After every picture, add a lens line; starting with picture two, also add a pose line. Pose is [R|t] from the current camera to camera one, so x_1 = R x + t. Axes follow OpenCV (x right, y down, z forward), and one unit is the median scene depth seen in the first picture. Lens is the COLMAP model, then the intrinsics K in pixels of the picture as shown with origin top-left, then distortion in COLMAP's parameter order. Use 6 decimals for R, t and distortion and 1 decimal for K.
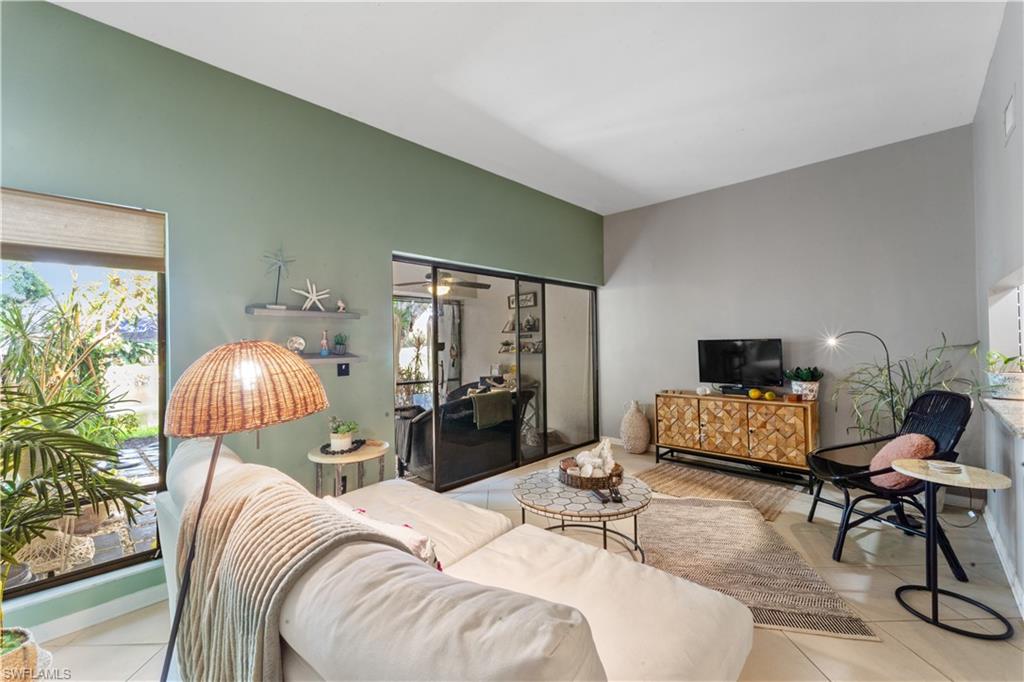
lens RADIAL K [[417.0, 0, 512.0], [0, 417.0, 341.0], [0, 0, 1]] dist [-0.000680, -0.000077]
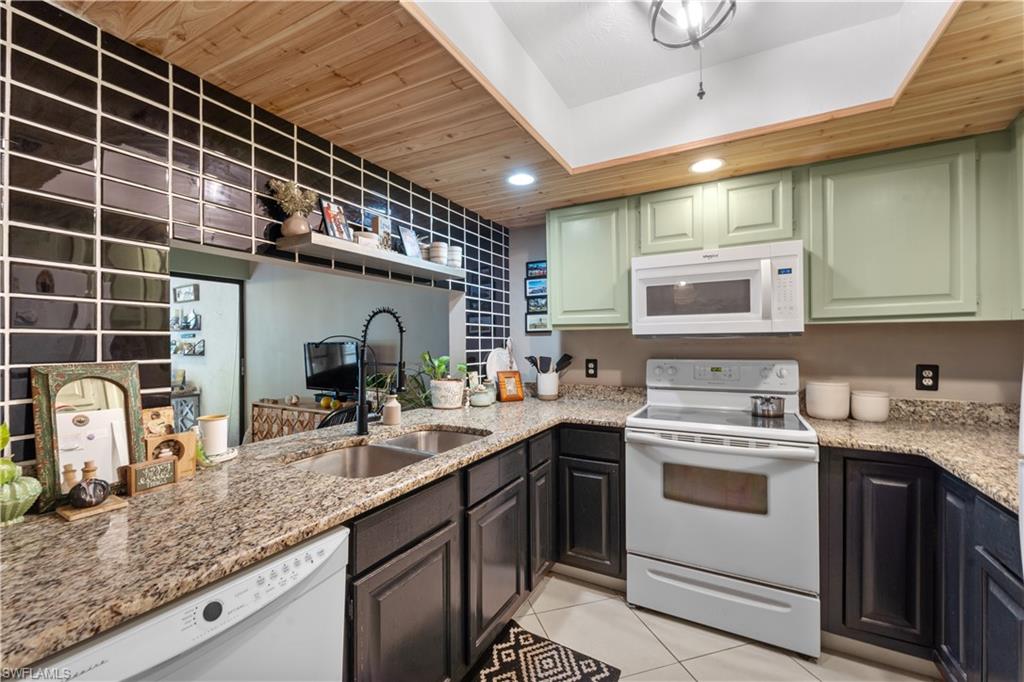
lens RADIAL K [[413.6, 0, 512.0], [0, 413.6, 341.0], [0, 0, 1]] dist [0.002431, -0.000034]
pose [[0.962583, 0.010237, 0.270792, 0.768721], [-0.010563, 0.999944, -0.000254, -0.011517], [-0.270779, -0.002616, 0.962638, 0.018446]]
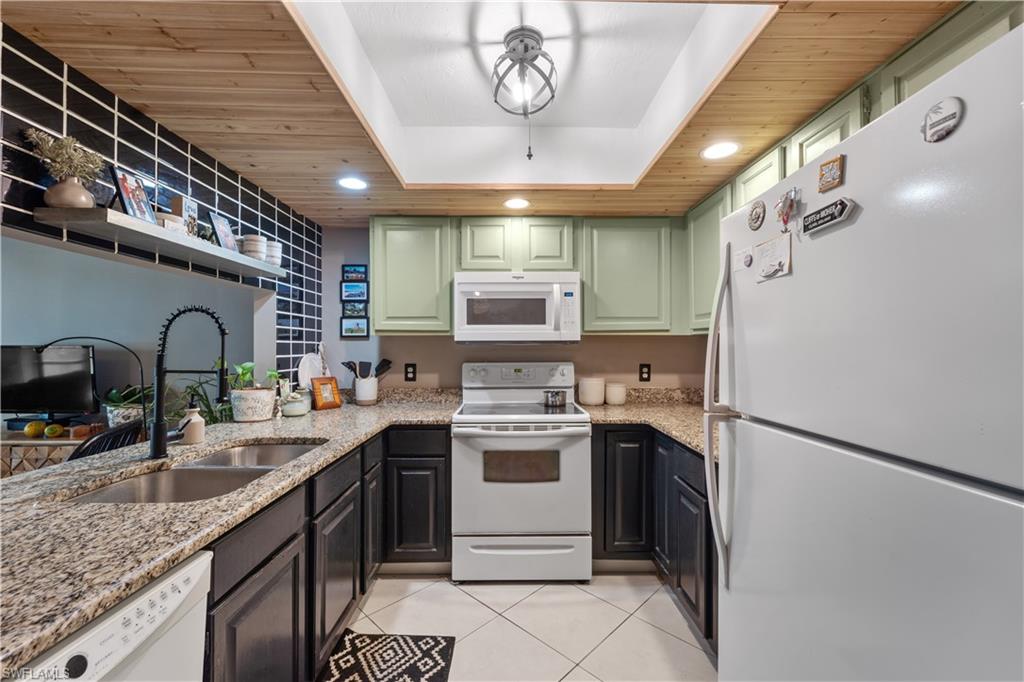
lens RADIAL K [[414.8, 0, 513.6], [0, 414.8, 342.0], [0, 0, 1]] dist [0.000197, -0.000432]
pose [[0.705932, 0.023914, 0.707876, 0.688935], [-0.015966, 0.999713, -0.017851, -0.010345], [-0.708100, 0.001299, 0.706111, 0.006629]]
